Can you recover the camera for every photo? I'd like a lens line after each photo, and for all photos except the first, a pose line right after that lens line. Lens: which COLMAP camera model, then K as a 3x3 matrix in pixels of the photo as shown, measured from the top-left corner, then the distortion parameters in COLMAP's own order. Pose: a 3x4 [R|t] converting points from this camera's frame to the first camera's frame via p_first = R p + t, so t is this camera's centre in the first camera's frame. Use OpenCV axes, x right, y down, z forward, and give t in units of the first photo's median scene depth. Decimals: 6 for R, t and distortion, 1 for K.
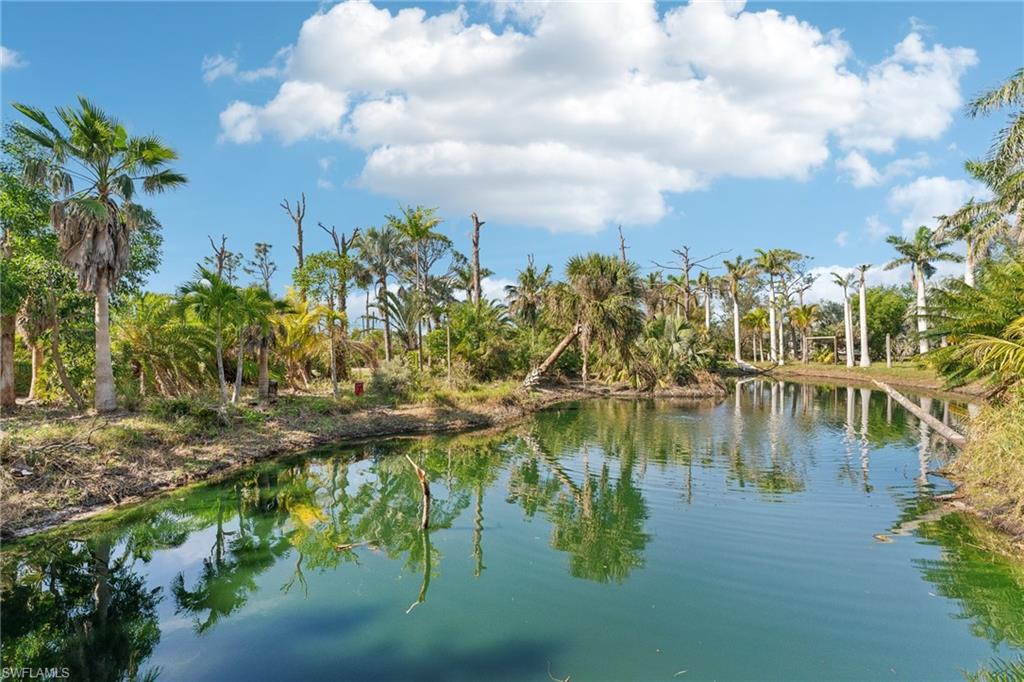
lens RADIAL K [[417.6, 0, 512.4], [0, 417.6, 343.8], [0, 0, 1]] dist [0.002821, -0.001842]
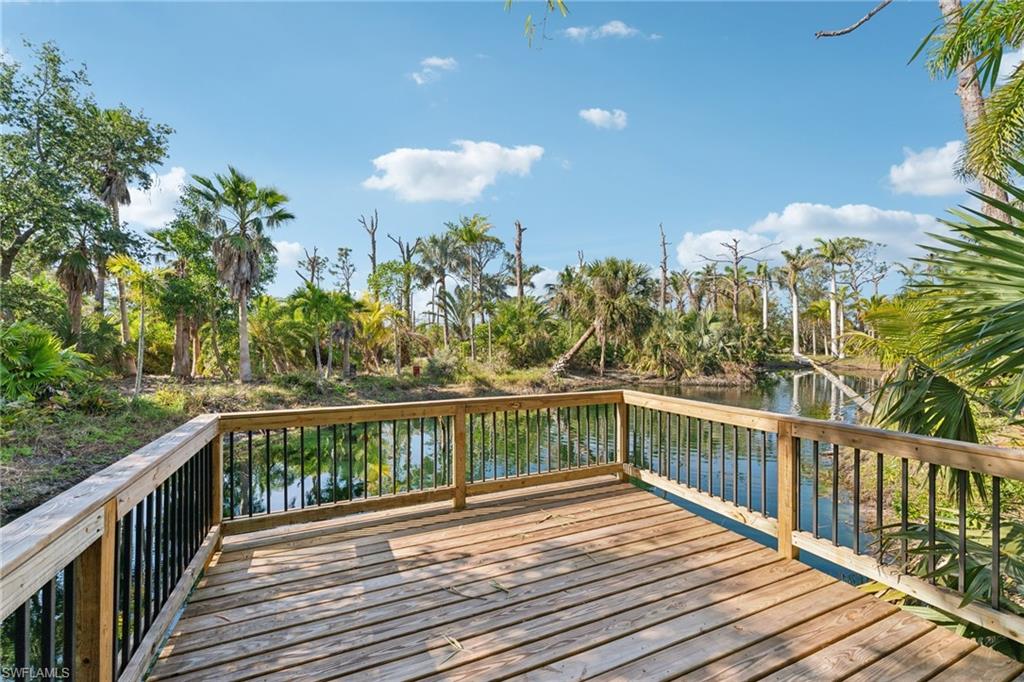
lens RADIAL K [[417.6, 0, 511.8], [0, 417.6, 339.9], [0, 0, 1]] dist [0.002821, -0.001842]
pose [[0.987812, 0.002595, -0.155633, 0.088689], [-0.001312, 0.999964, 0.008351, 0.001678], [0.155649, -0.008045, 0.987780, -0.157011]]
